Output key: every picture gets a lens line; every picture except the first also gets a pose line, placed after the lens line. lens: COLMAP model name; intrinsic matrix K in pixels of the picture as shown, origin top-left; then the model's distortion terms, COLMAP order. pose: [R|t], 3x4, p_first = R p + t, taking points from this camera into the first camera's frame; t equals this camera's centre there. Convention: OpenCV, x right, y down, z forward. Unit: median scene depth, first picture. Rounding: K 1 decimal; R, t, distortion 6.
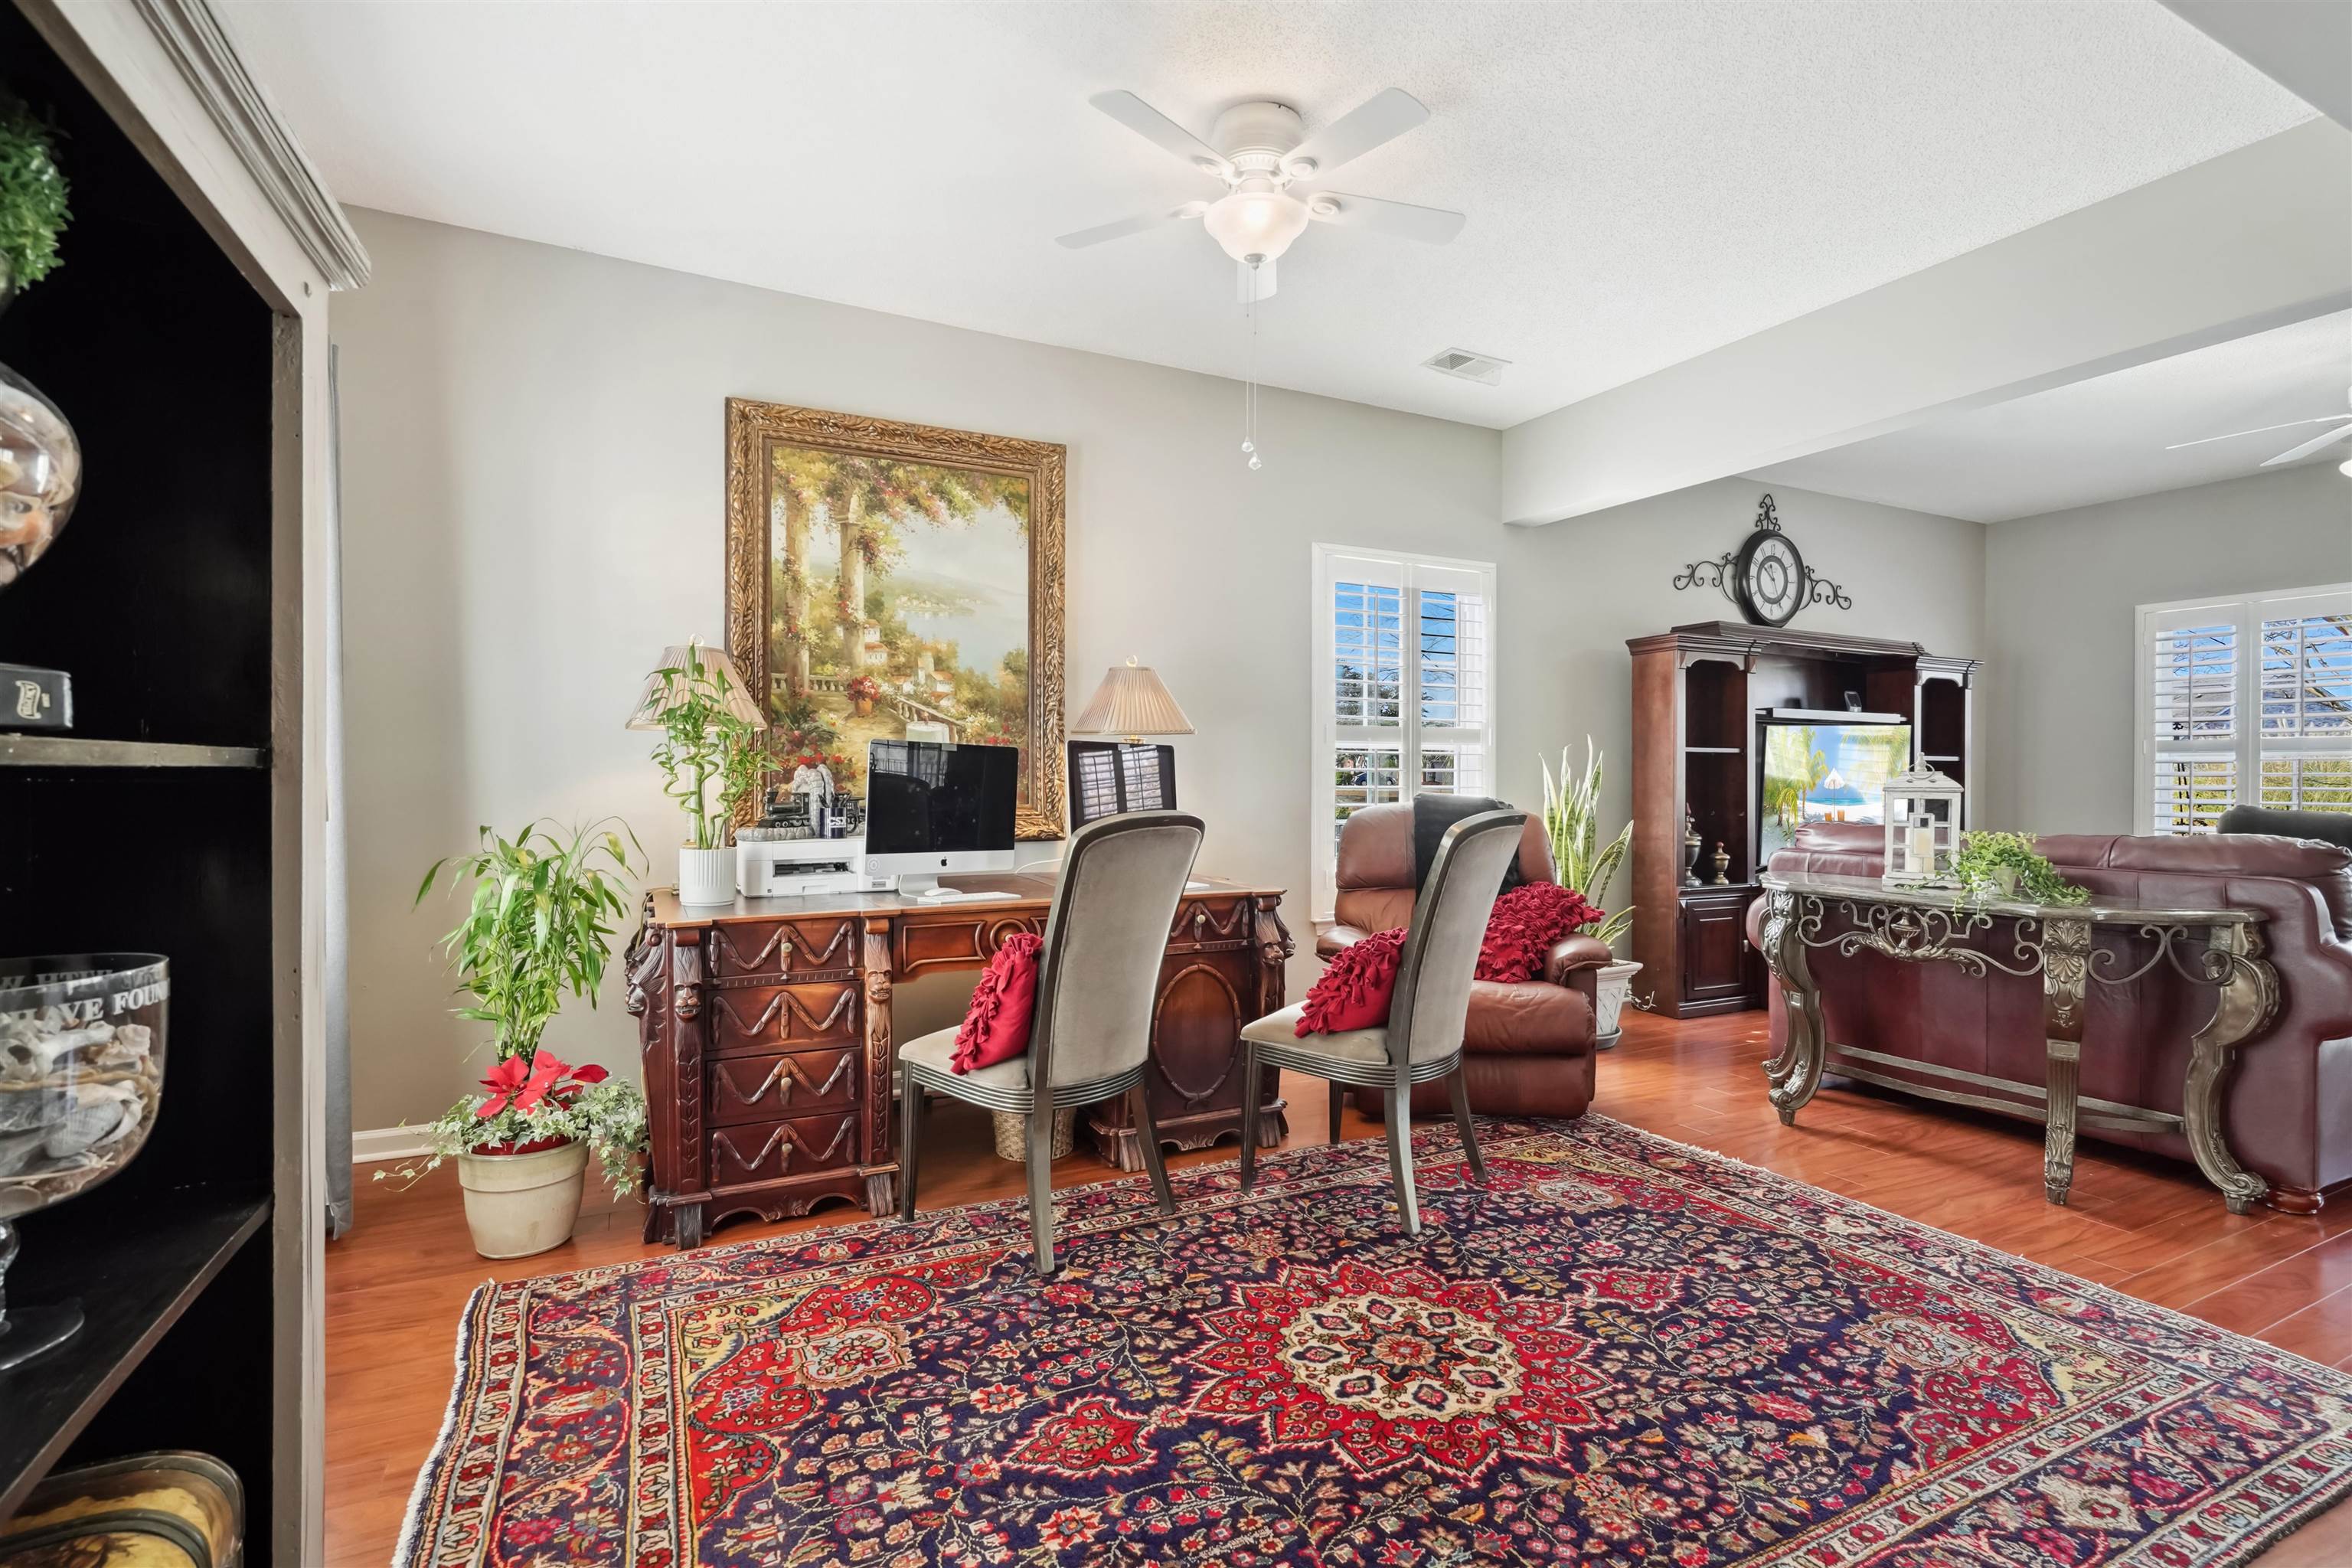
lens RADIAL K [[1073.8, 0, 1171.2], [0, 1073.8, 789.6], [0, 0, 1]] dist [-0.004182, -0.000135]
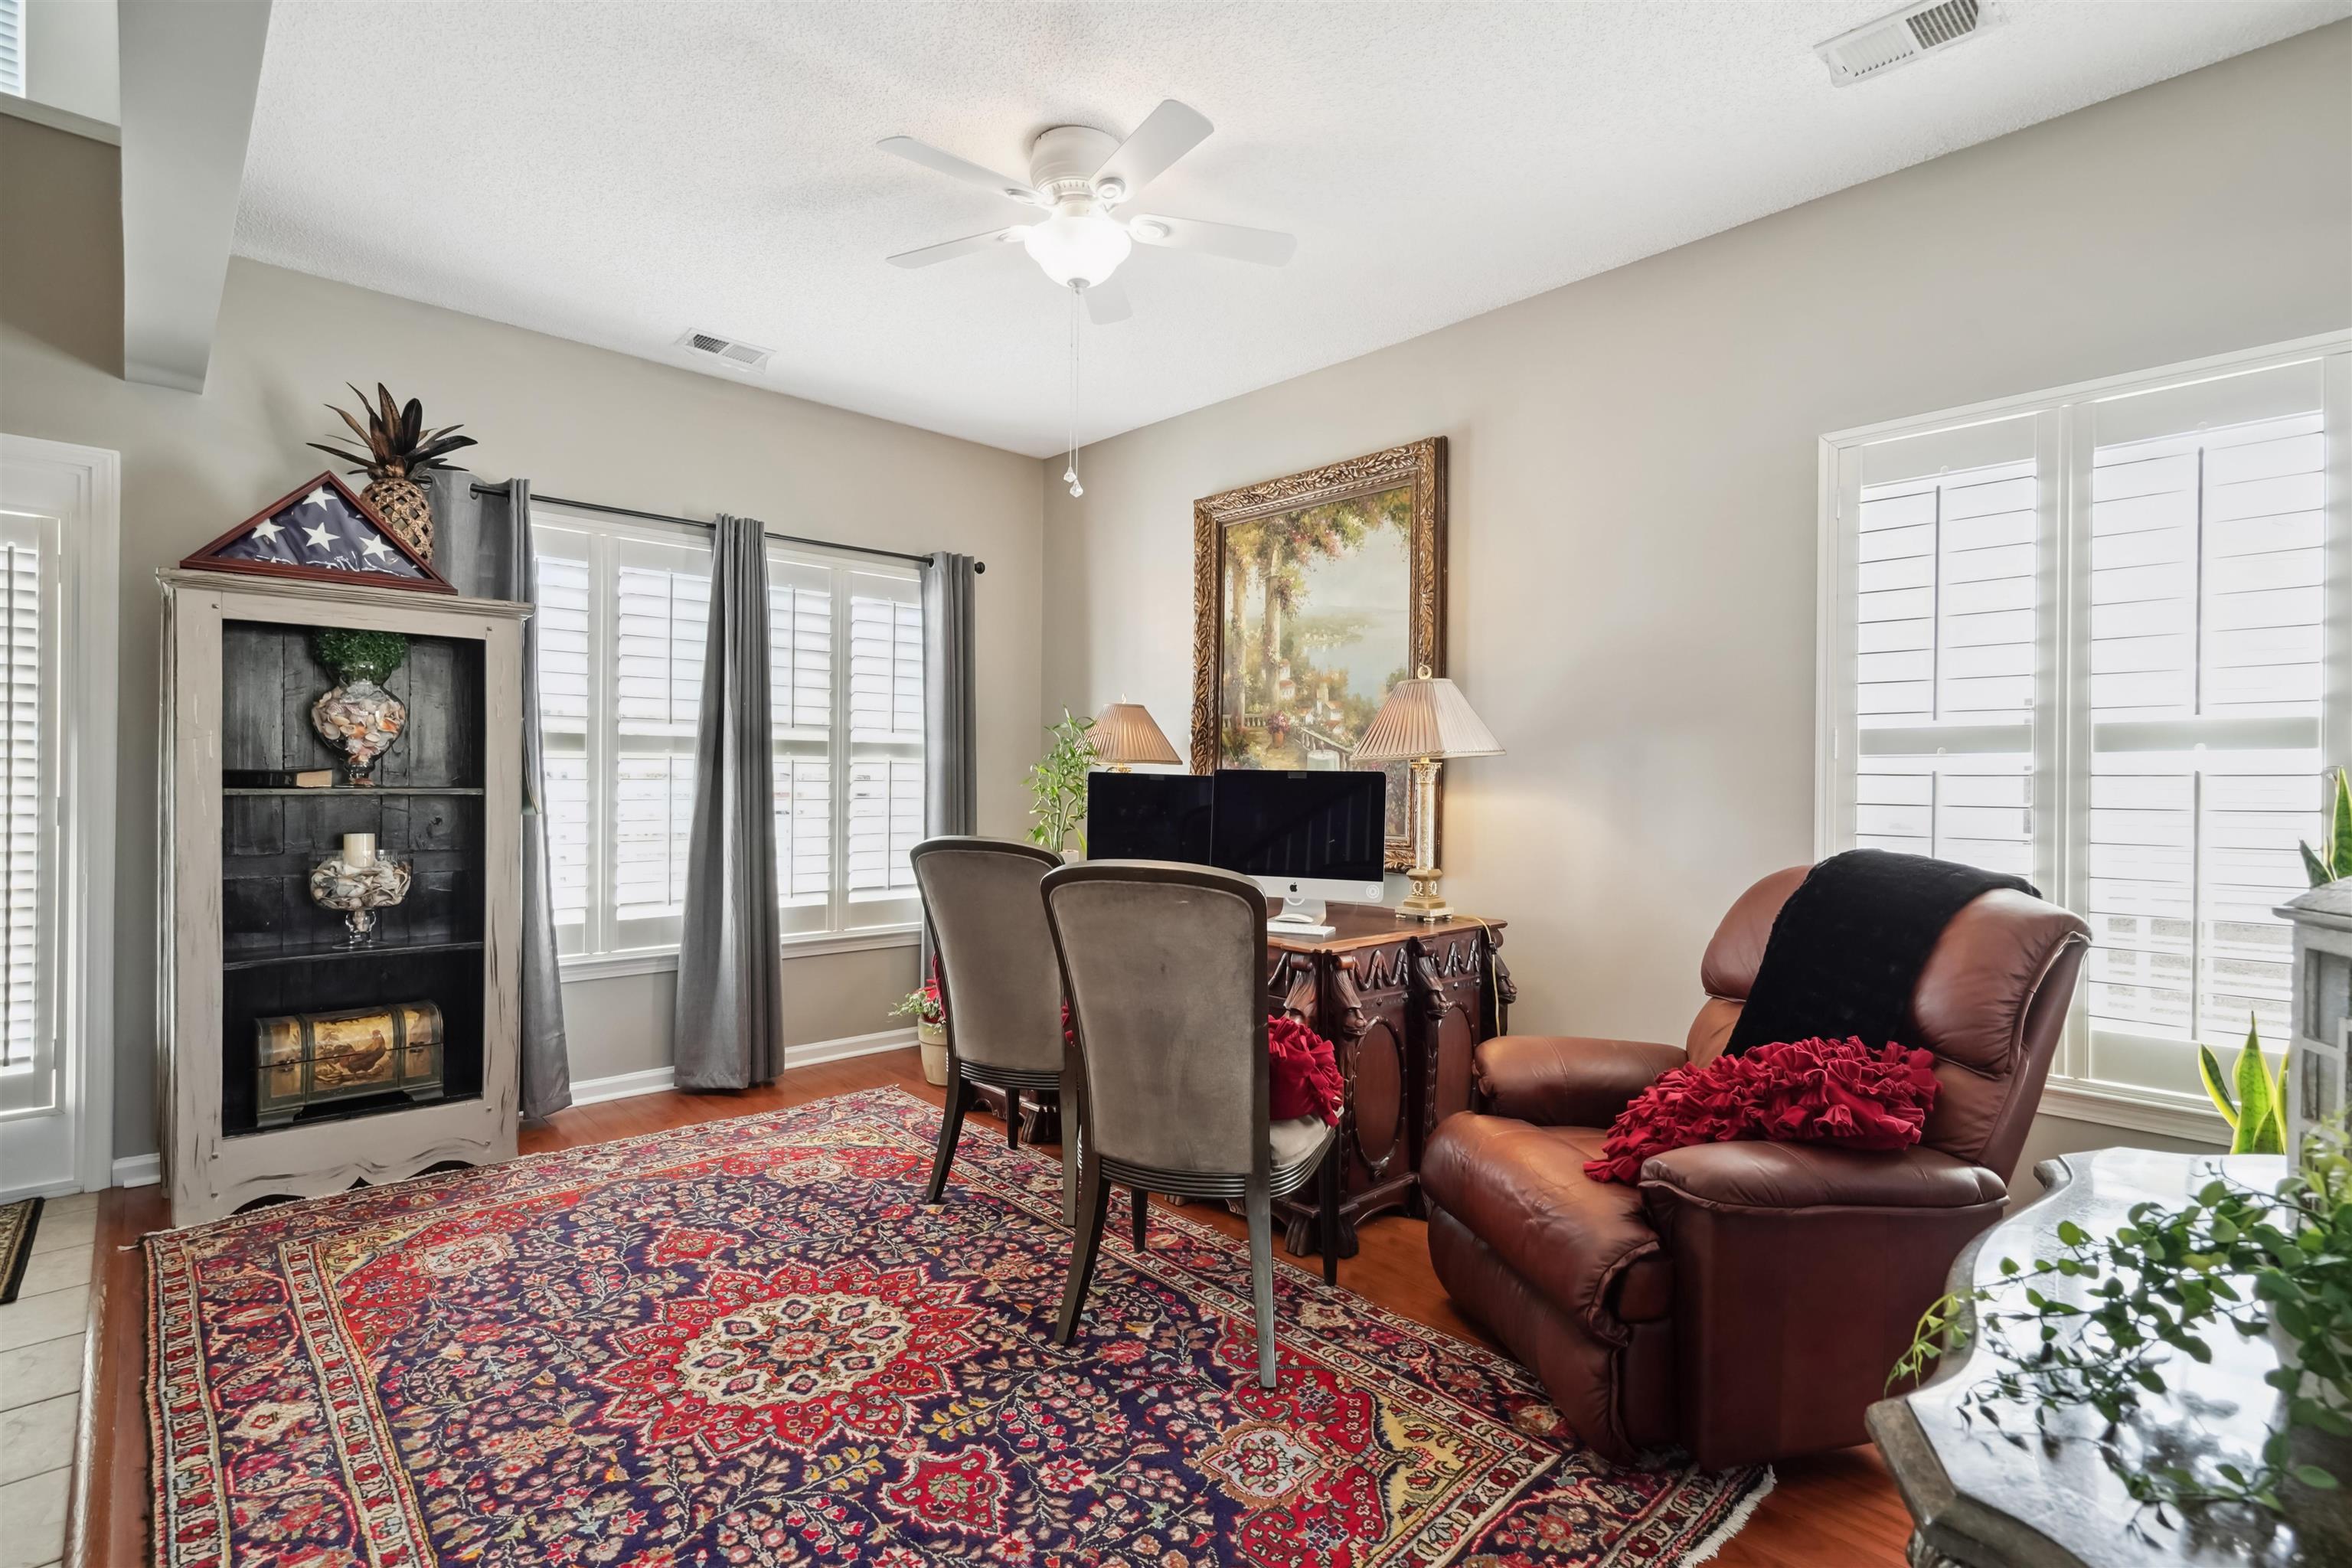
lens RADIAL K [[1073.8, 0, 1171.2], [0, 1073.8, 789.6], [0, 0, 1]] dist [-0.004182, -0.000135]
pose [[0.301884, 0.007019, -0.953319, 1.061450], [-0.023376, 0.999727, -0.000041, -0.031509], [0.953058, 0.022297, 0.301966, 0.805339]]
